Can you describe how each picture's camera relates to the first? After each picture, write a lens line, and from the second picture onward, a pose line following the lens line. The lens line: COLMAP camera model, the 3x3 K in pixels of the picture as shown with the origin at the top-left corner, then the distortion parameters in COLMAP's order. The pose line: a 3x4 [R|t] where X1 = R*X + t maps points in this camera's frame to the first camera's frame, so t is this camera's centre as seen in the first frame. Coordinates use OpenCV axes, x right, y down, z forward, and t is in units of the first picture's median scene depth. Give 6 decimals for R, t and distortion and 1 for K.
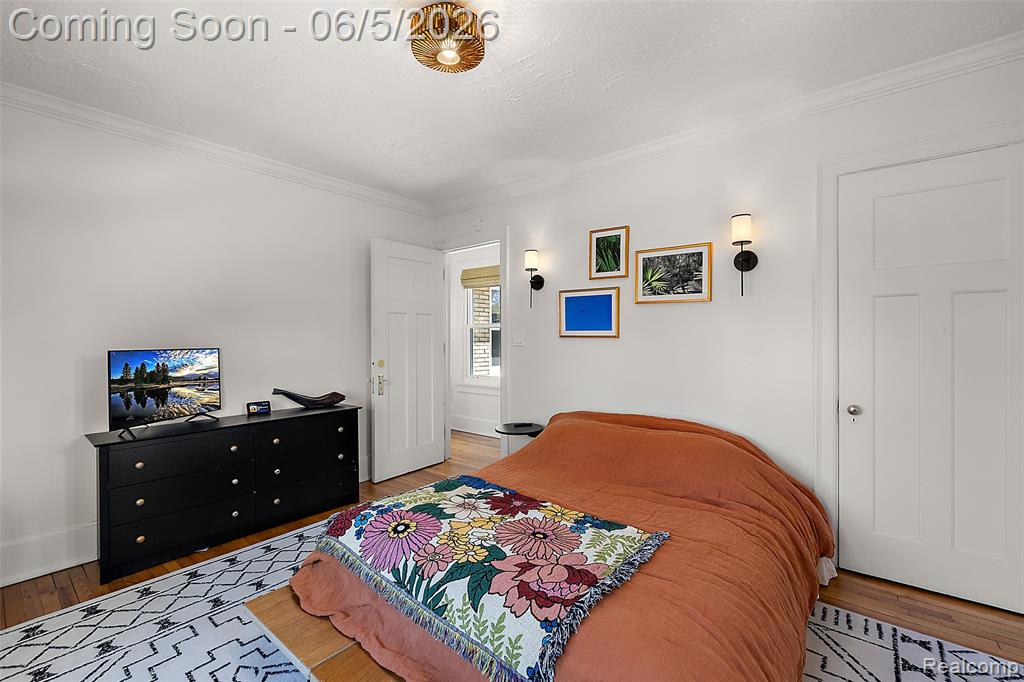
lens RADIAL K [[437.9, 0, 514.1], [0, 437.9, 337.3], [0, 0, 1]] dist [0.000891, -0.000136]
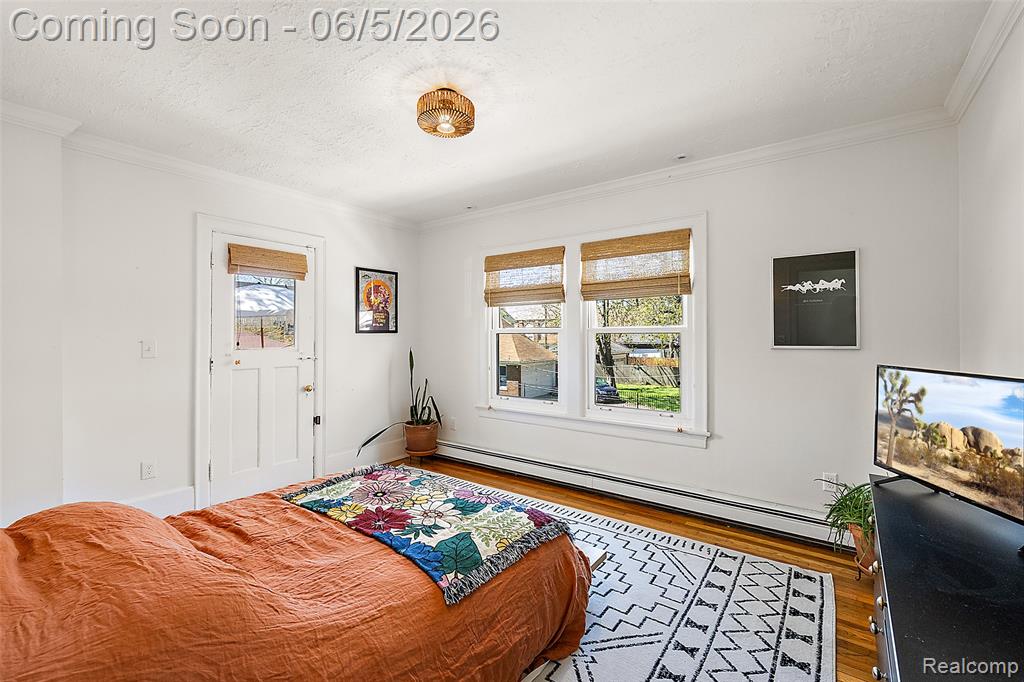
lens RADIAL K [[437.9, 0, 509.8], [0, 437.9, 336.3], [0, 0, 1]] dist [0.000891, -0.000136]
pose [[-0.998878, 0.005465, -0.047038, -0.253726], [0.005291, 0.999979, 0.003821, -0.036092], [0.047058, 0.003568, -0.998886, 2.131985]]
